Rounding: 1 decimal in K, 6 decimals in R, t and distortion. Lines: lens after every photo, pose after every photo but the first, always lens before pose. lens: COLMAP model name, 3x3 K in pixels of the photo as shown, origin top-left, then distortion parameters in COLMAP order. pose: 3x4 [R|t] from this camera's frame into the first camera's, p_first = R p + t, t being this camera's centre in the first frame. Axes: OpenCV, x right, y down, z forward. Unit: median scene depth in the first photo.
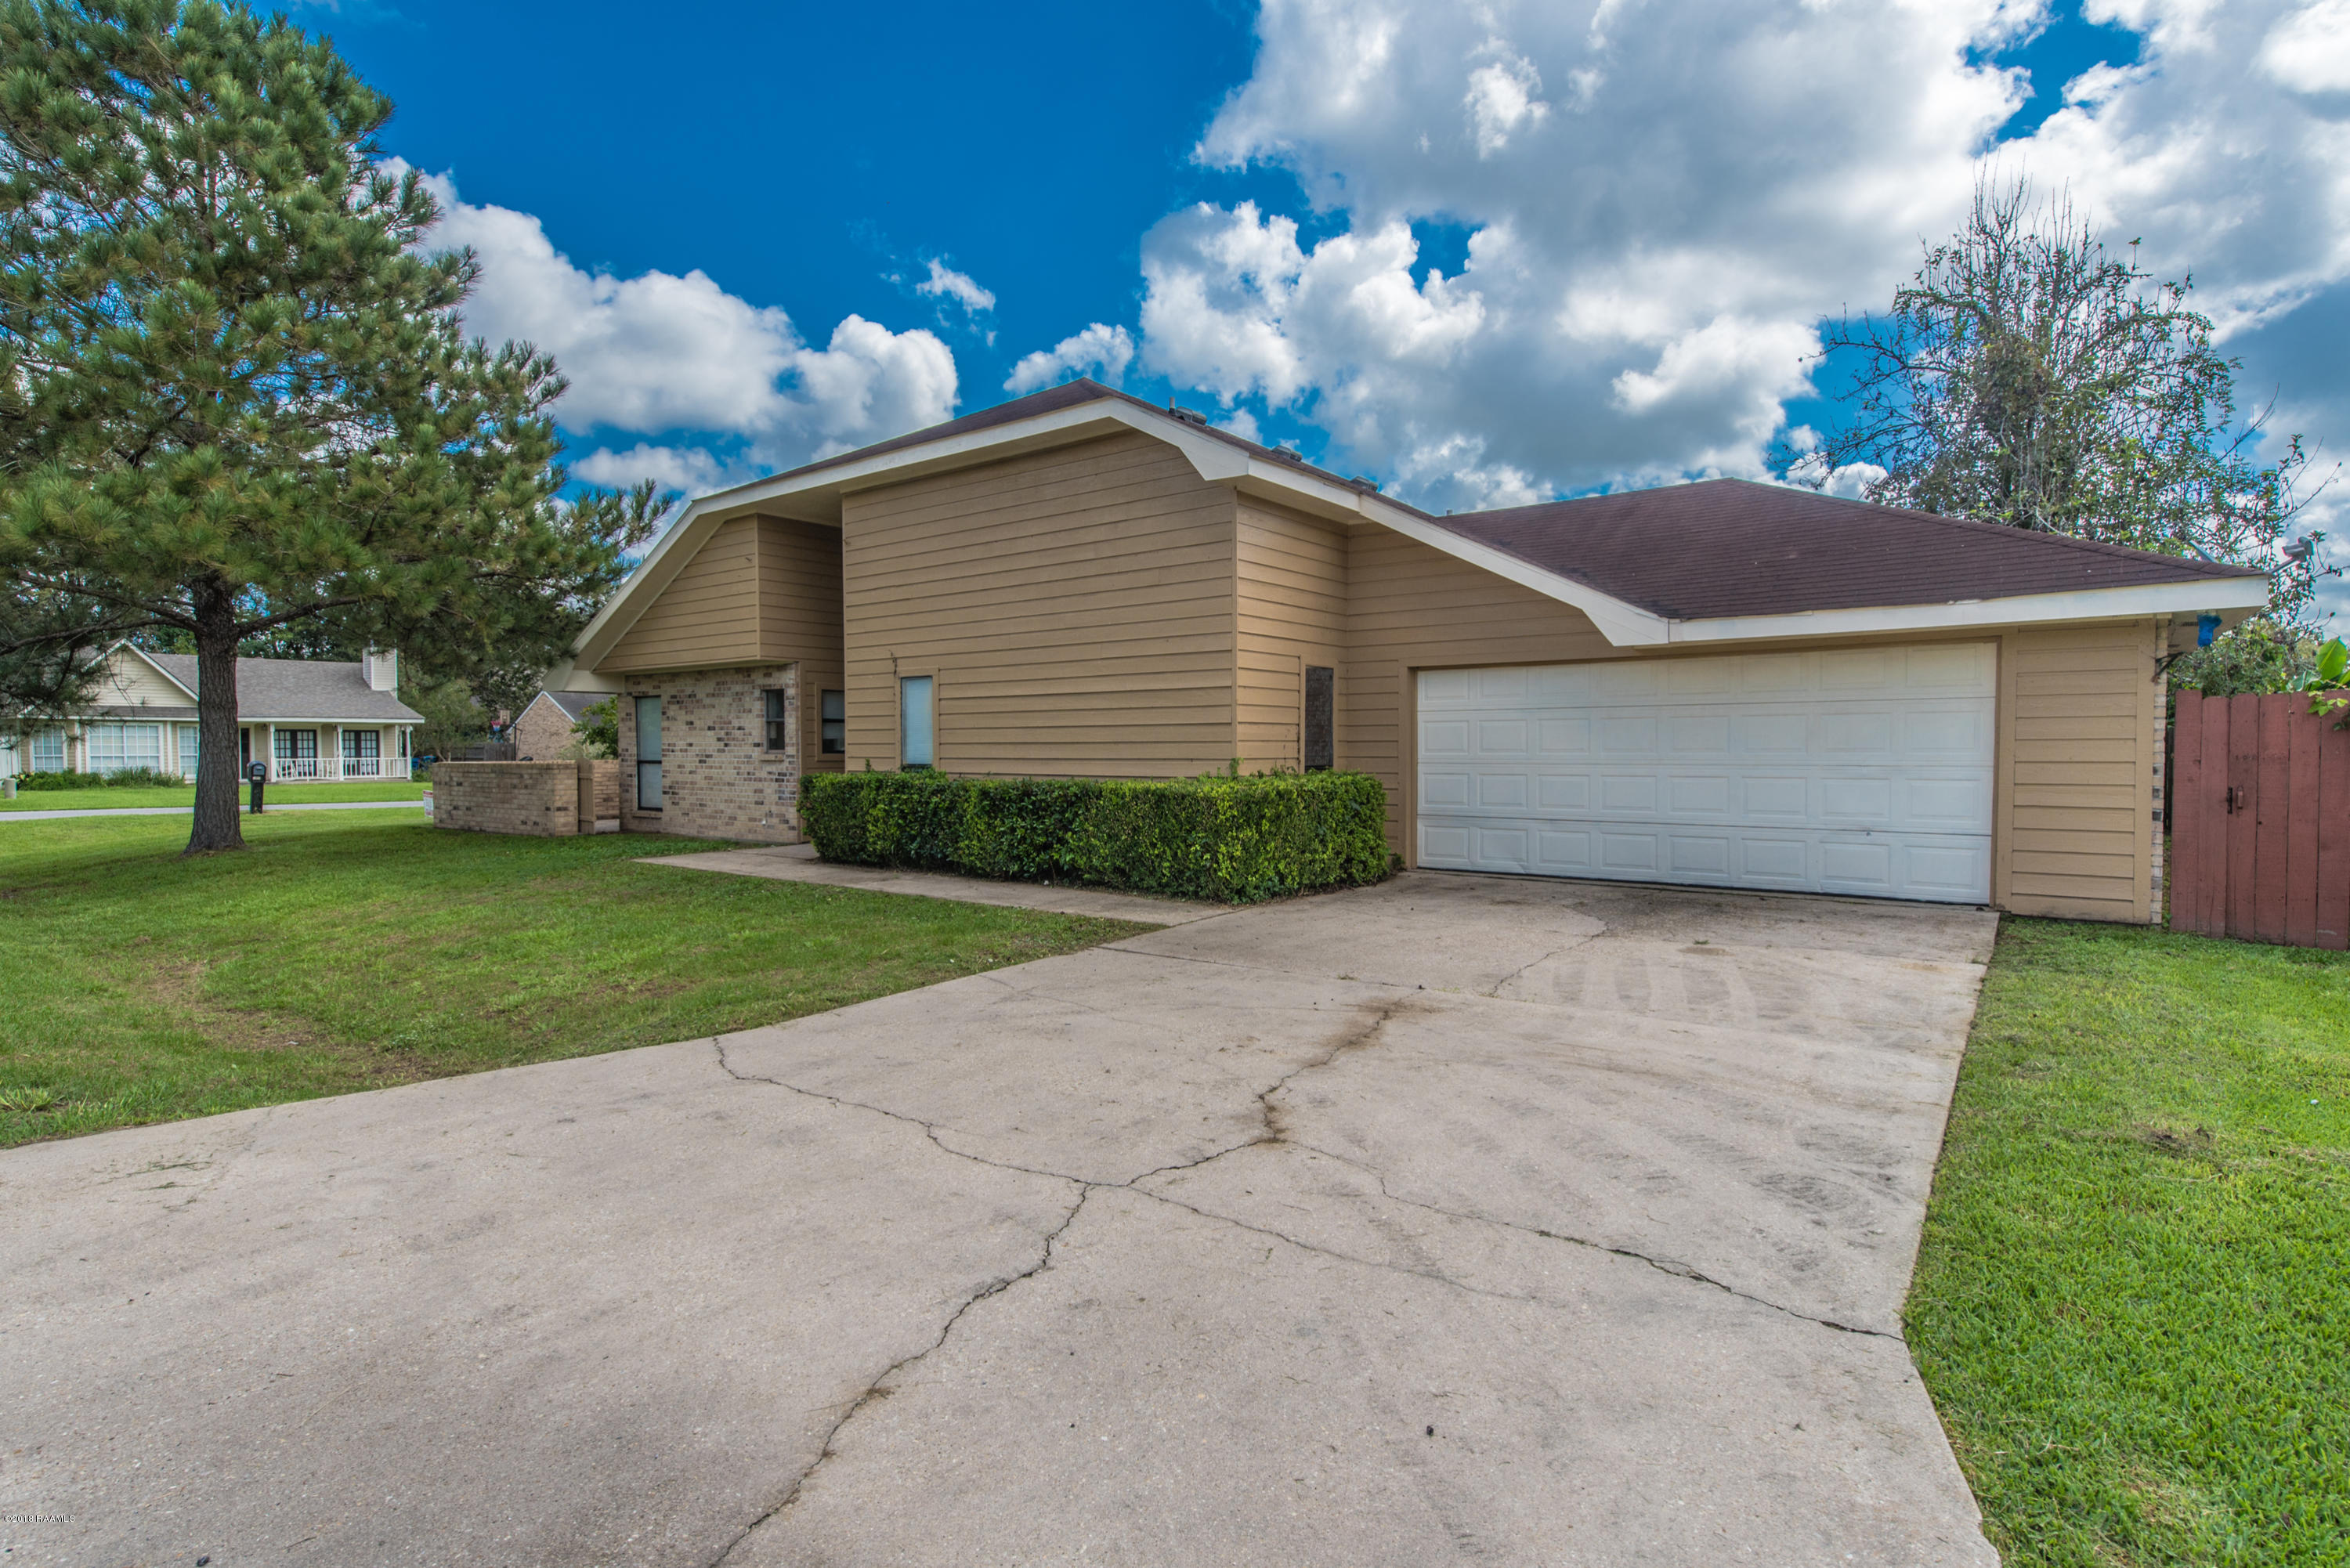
lens RADIAL K [[1168.9, 0, 1175.0], [0, 1168.9, 784.0], [0, 0, 1]] dist [0.040001, 0.000148]
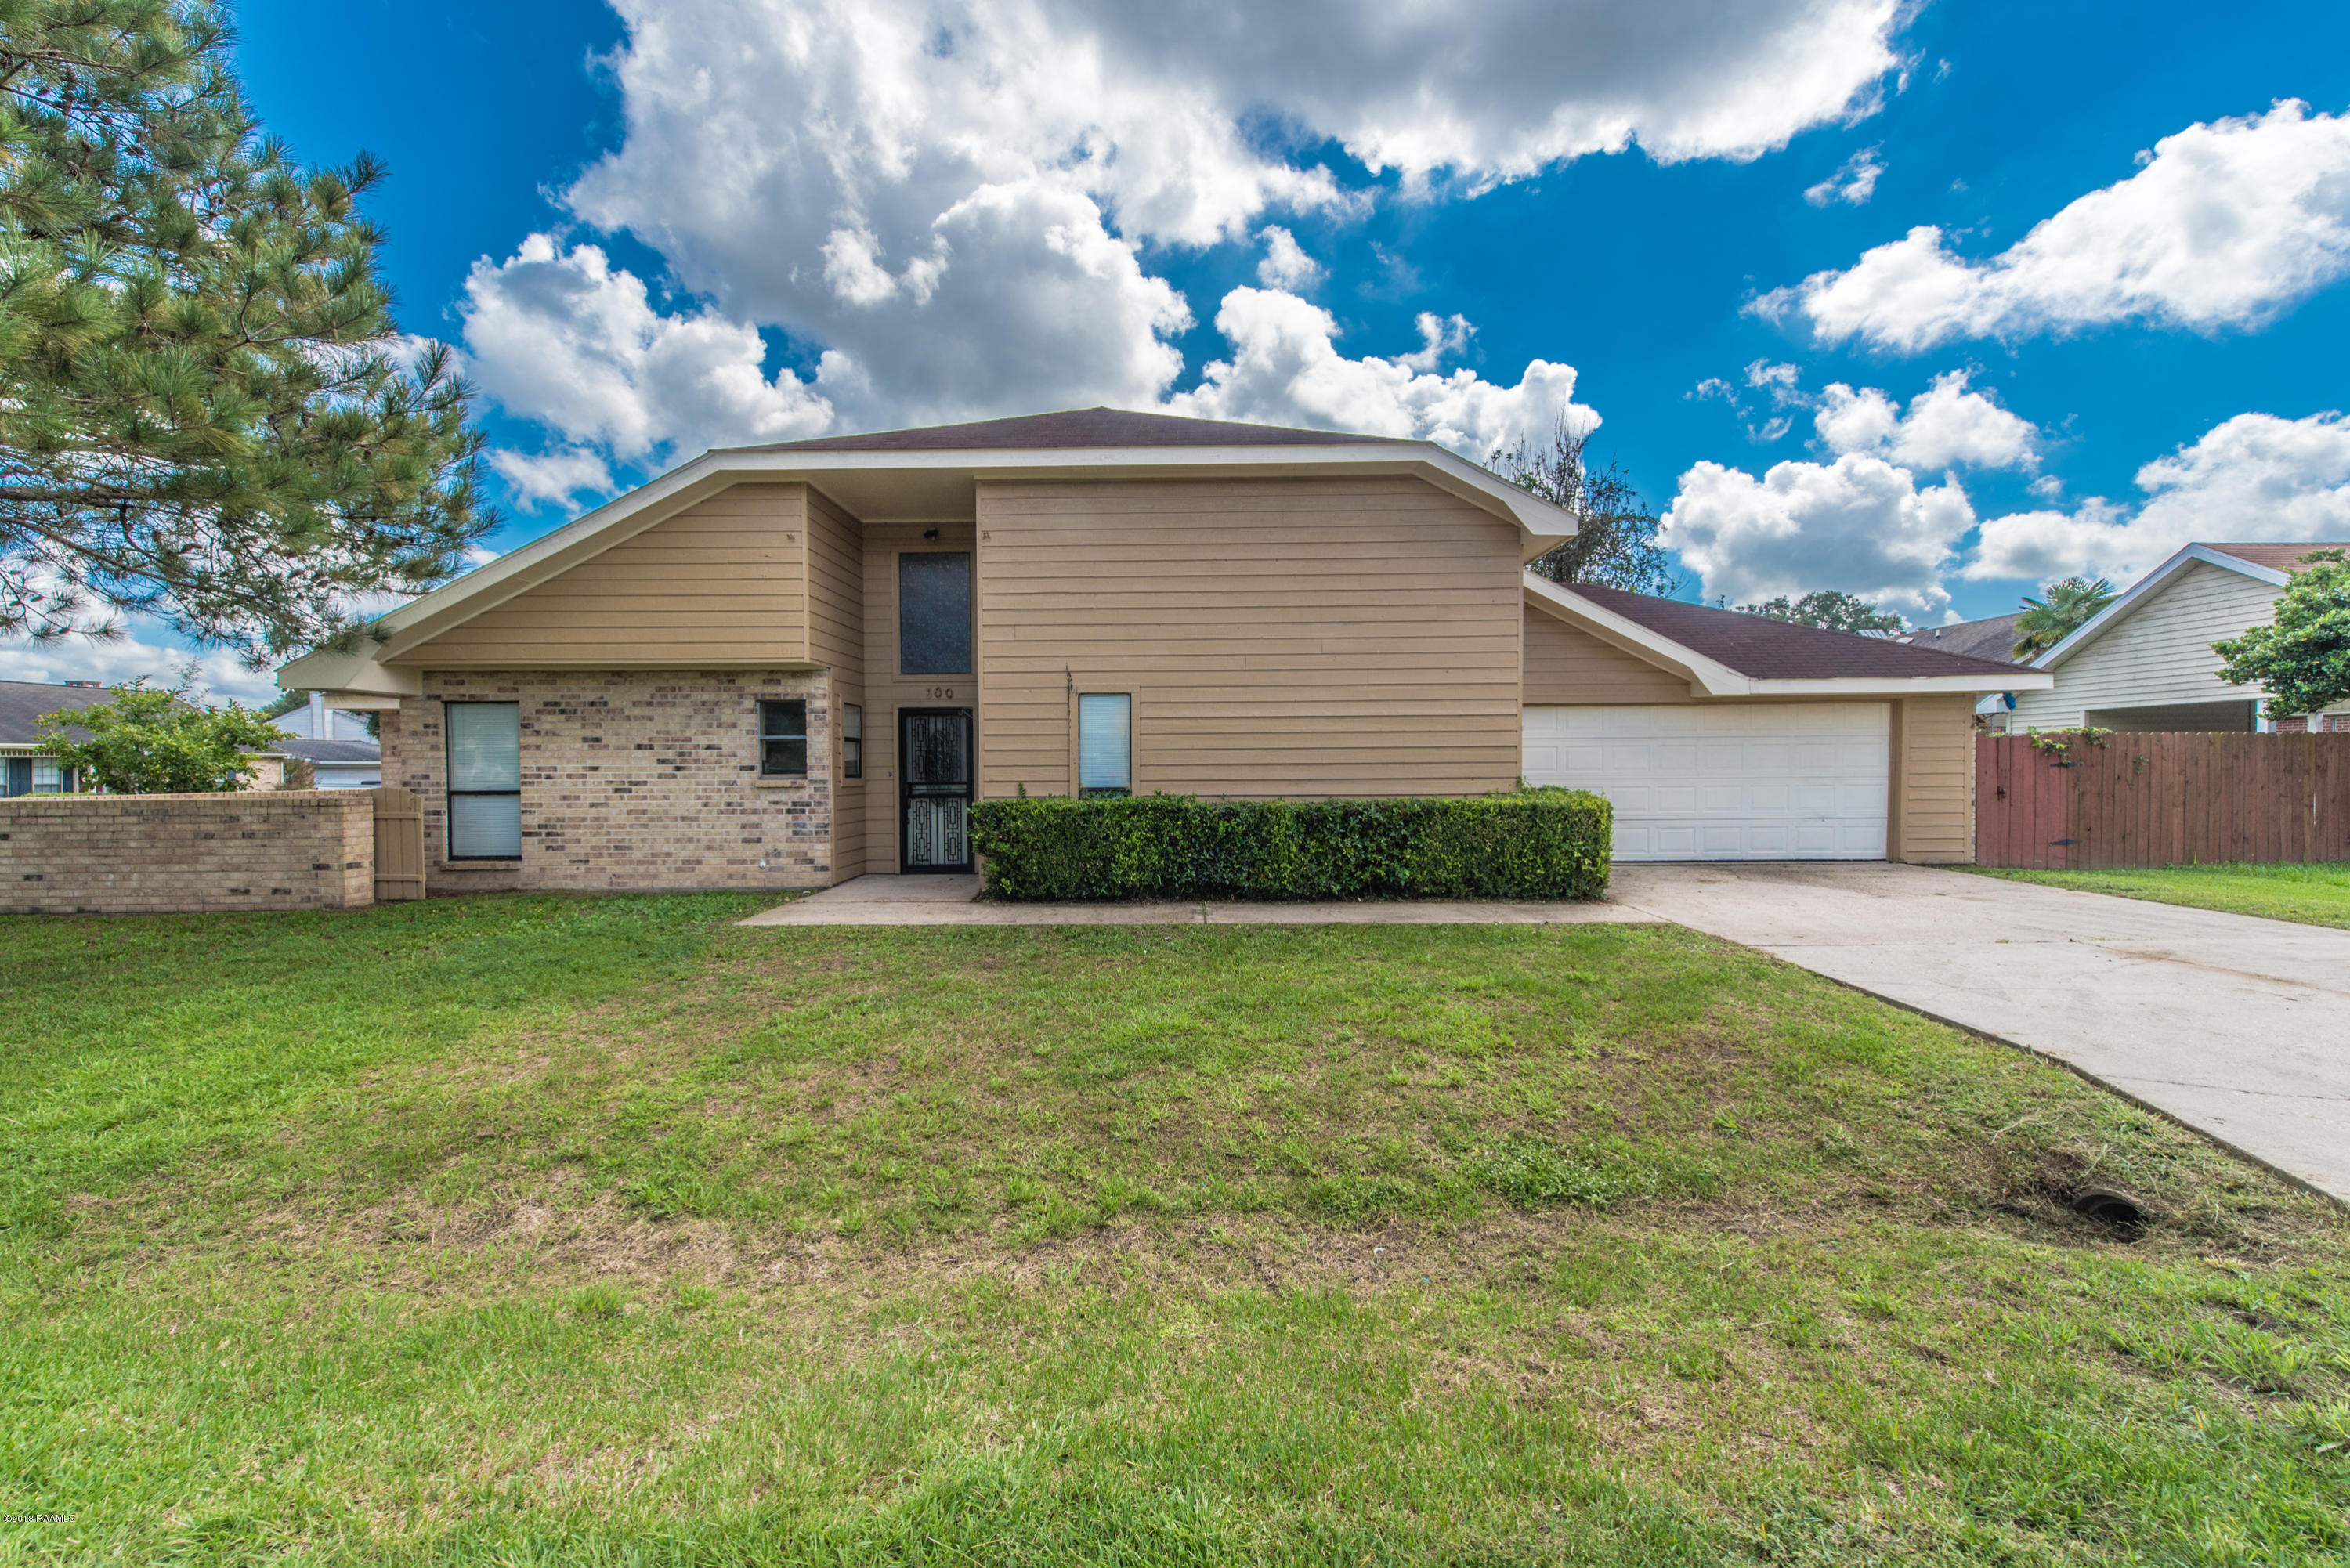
lens RADIAL K [[916.9, 0, 1173.8], [0, 916.9, 782.1], [0, 0, 1]] dist [0.017158, -0.005092]
pose [[0.787169, -0.013635, 0.616587, -0.520995], [0.024547, 0.999656, -0.009231, -0.011039], [-0.616249, 0.022402, 0.787233, 0.330852]]
